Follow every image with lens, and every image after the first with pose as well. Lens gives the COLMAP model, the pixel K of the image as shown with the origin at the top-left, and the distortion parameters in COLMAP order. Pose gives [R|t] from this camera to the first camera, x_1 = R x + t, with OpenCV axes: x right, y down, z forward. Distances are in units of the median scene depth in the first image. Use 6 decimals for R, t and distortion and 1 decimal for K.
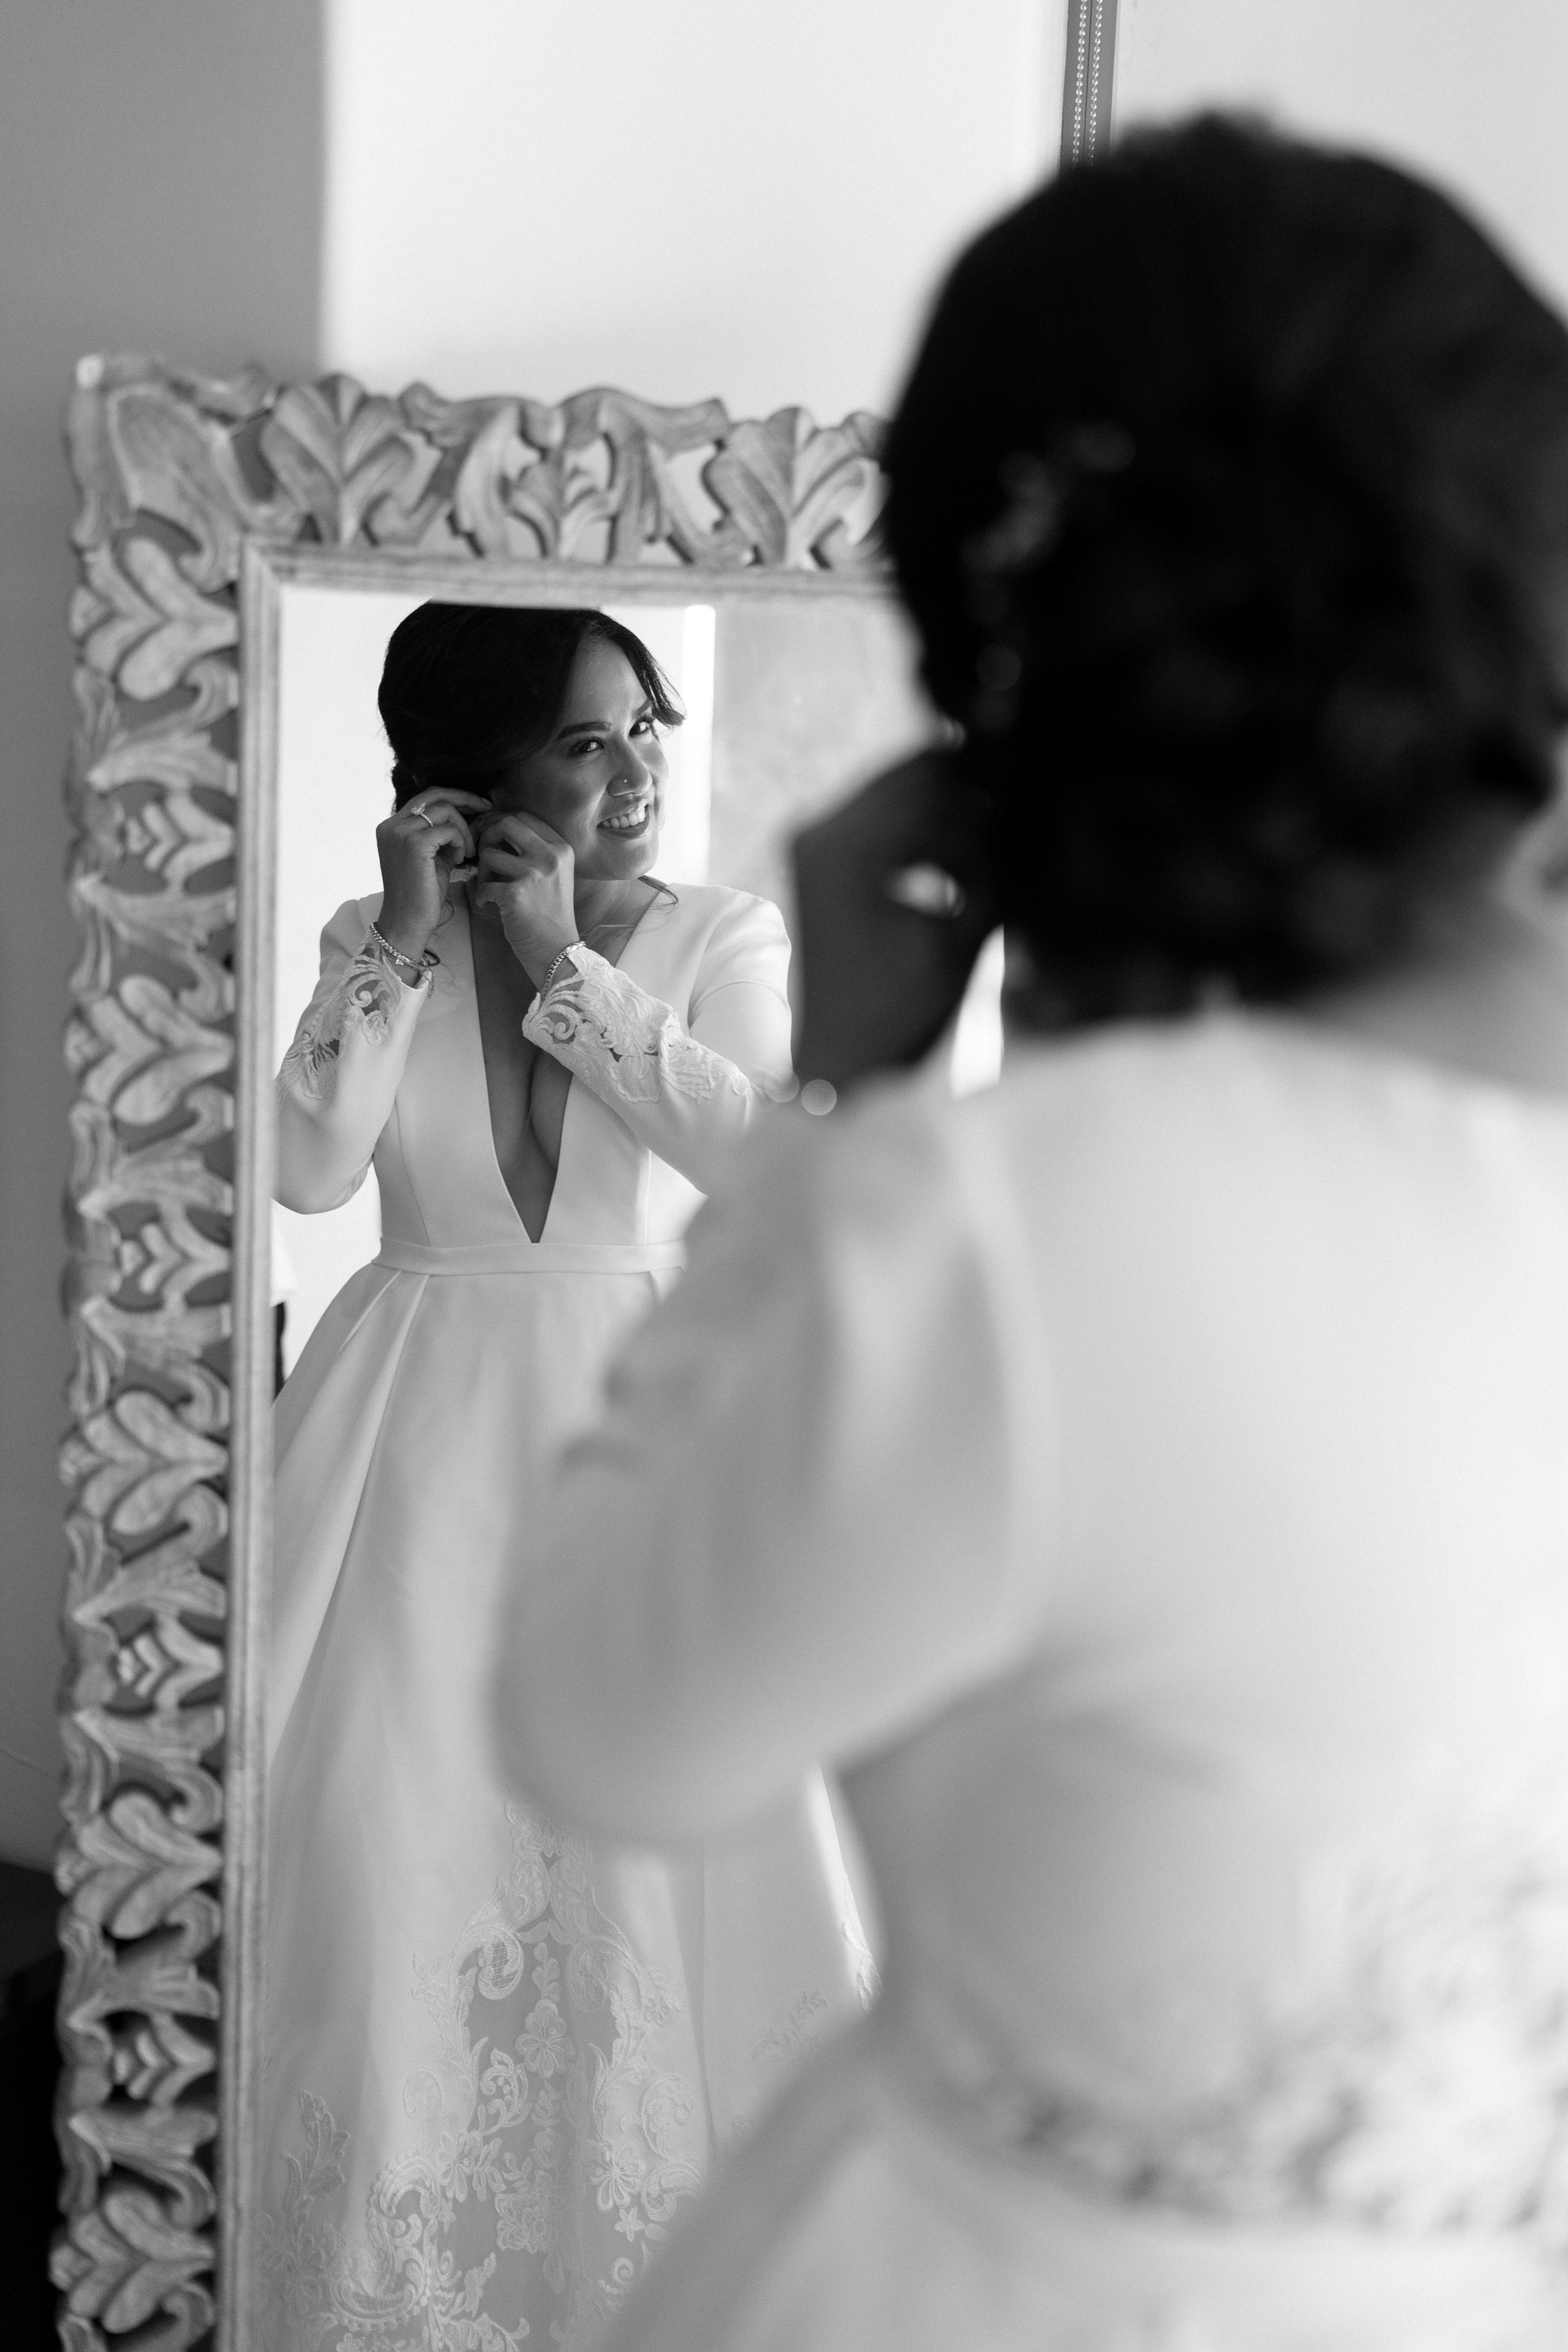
lens RADIAL K [[2668.1, 0, 778.5], [0, 2668.1, 1175.4], [0, 0, 1]] dist [0.038273, 0.000000]
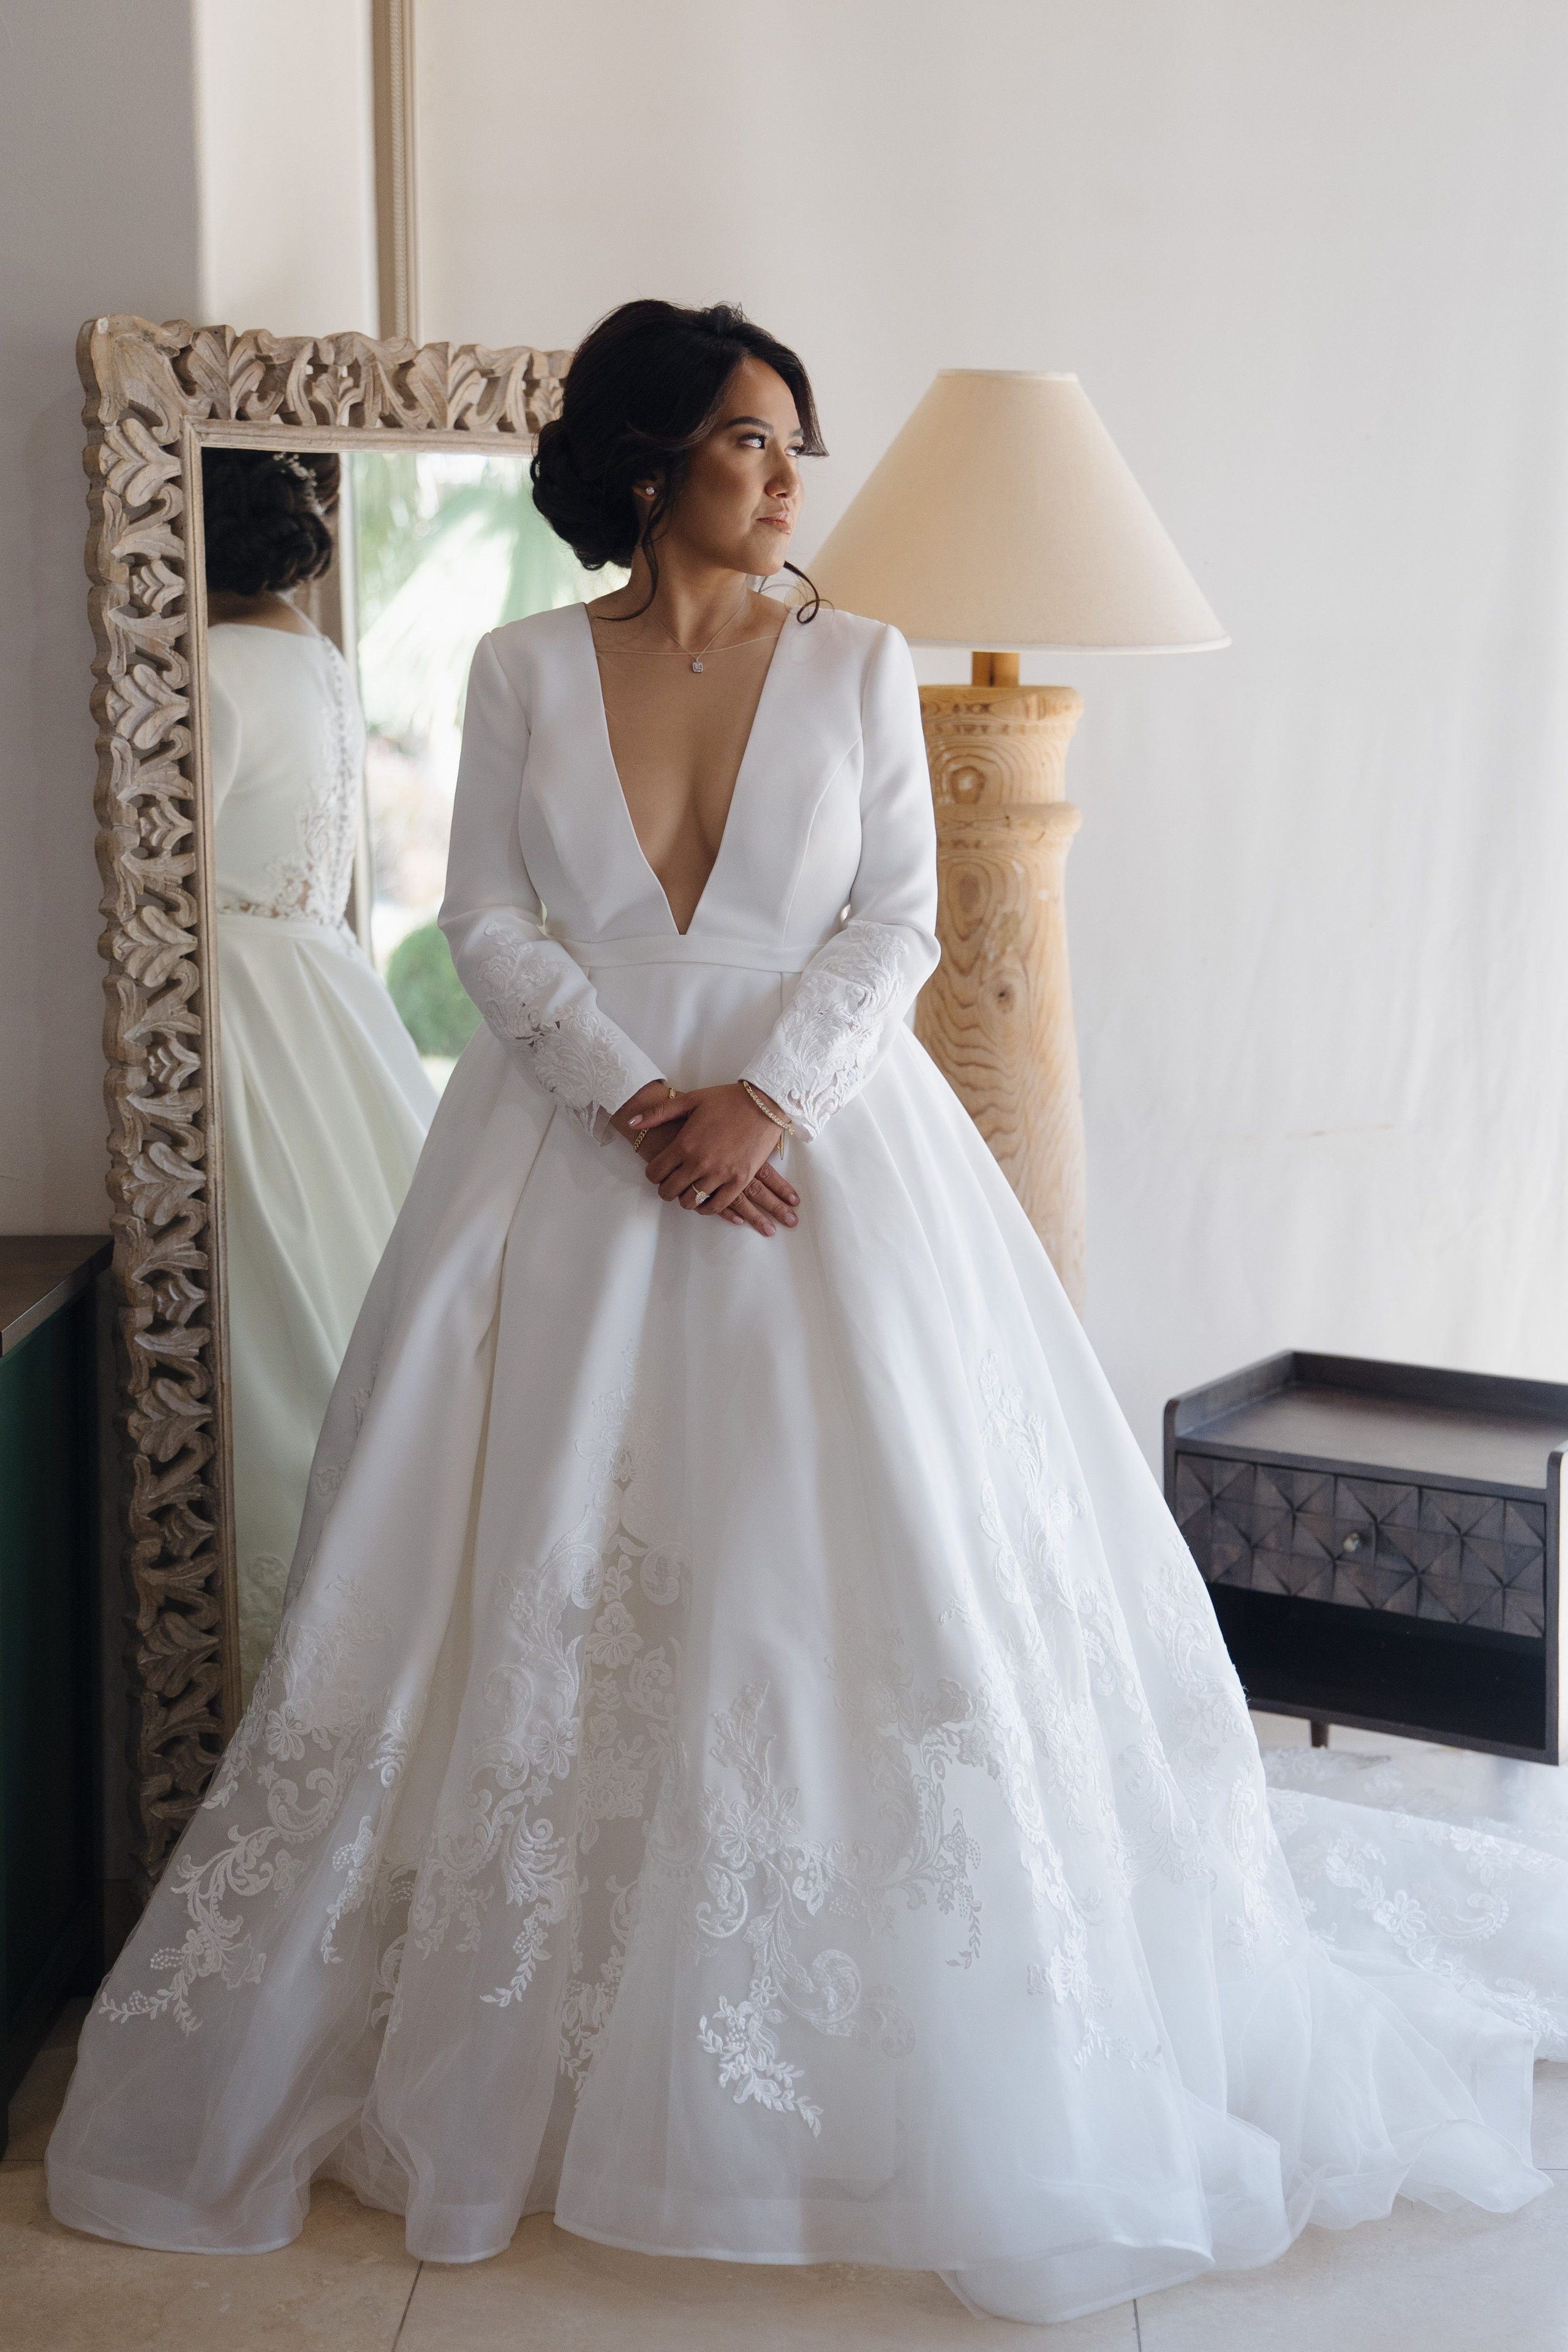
lens RADIAL K [[2836.6, 0, 786.3], [0, 2836.6, 1177.9], [0, 0, 1]] dist [-0.038890, 0.000000]
pose [[0.913206, -0.109279, 0.392572, -0.612127], [0.096563, 0.993964, 0.052062, 0.204603], [-0.395892, -0.009635, 0.918247, -0.881652]]
